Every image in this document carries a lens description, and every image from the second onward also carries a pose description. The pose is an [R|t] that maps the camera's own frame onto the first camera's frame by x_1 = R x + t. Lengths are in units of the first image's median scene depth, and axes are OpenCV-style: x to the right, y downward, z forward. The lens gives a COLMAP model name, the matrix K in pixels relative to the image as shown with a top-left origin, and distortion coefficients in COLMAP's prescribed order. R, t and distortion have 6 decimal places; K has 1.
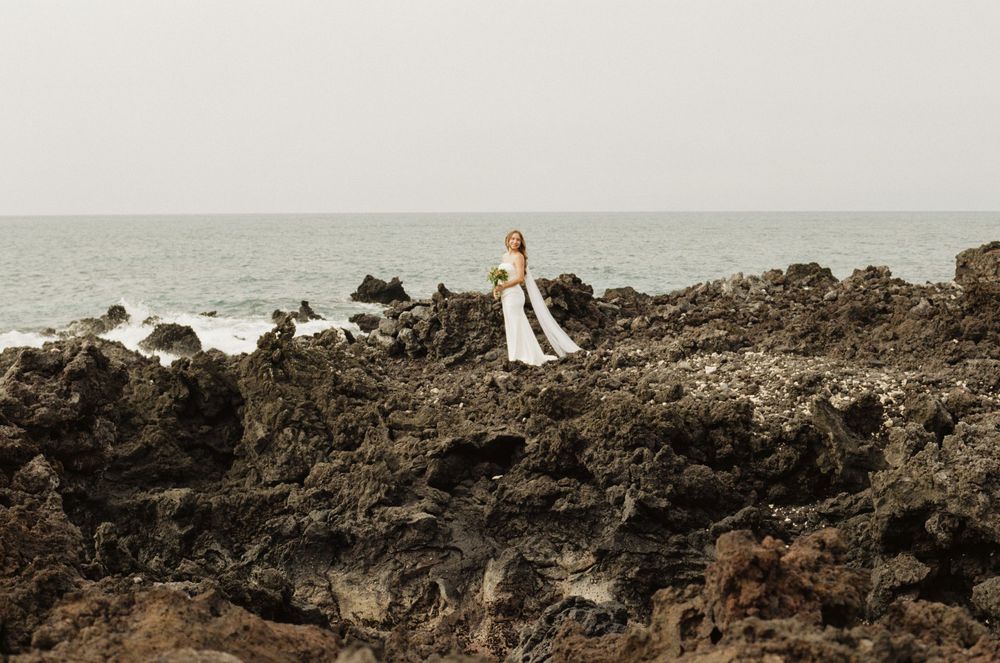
lens RADIAL K [[1393.7, 0, 500.0], [0, 1393.7, 331.5], [0, 0, 1]] dist [-0.090728, -0.049112]
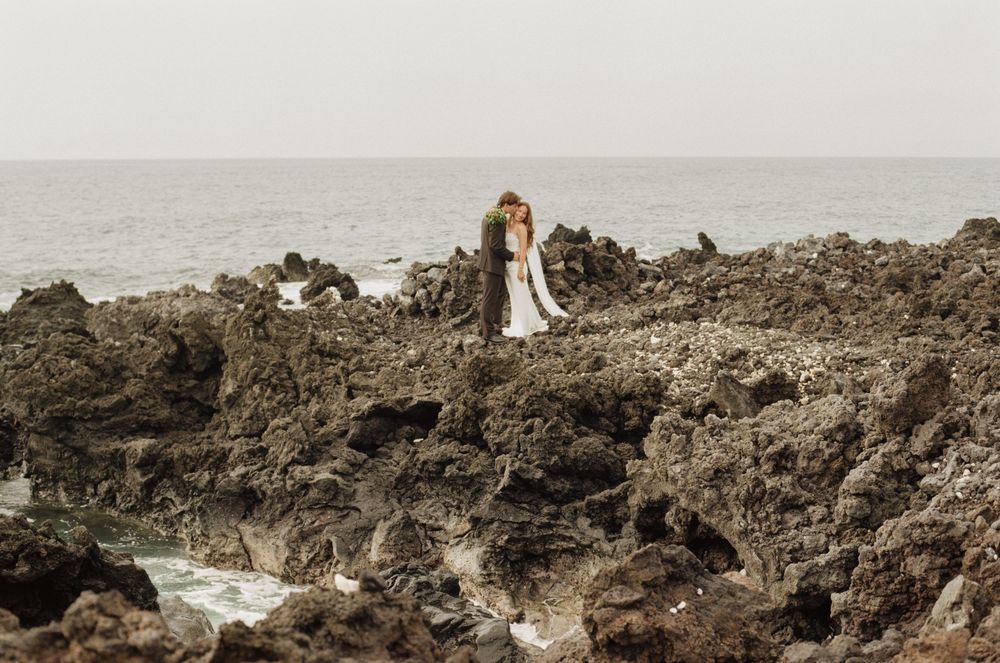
lens RADIAL K [[1342.8, 0, 500.0], [0, 1342.8, 331.5], [0, 0, 1]] dist [-0.195934, 0.481029]
pose [[0.988779, 0.022526, -0.147677, 0.200582], [-0.016557, 0.999000, 0.041525, -0.018894], [0.148465, -0.038614, 0.988164, 0.022902]]
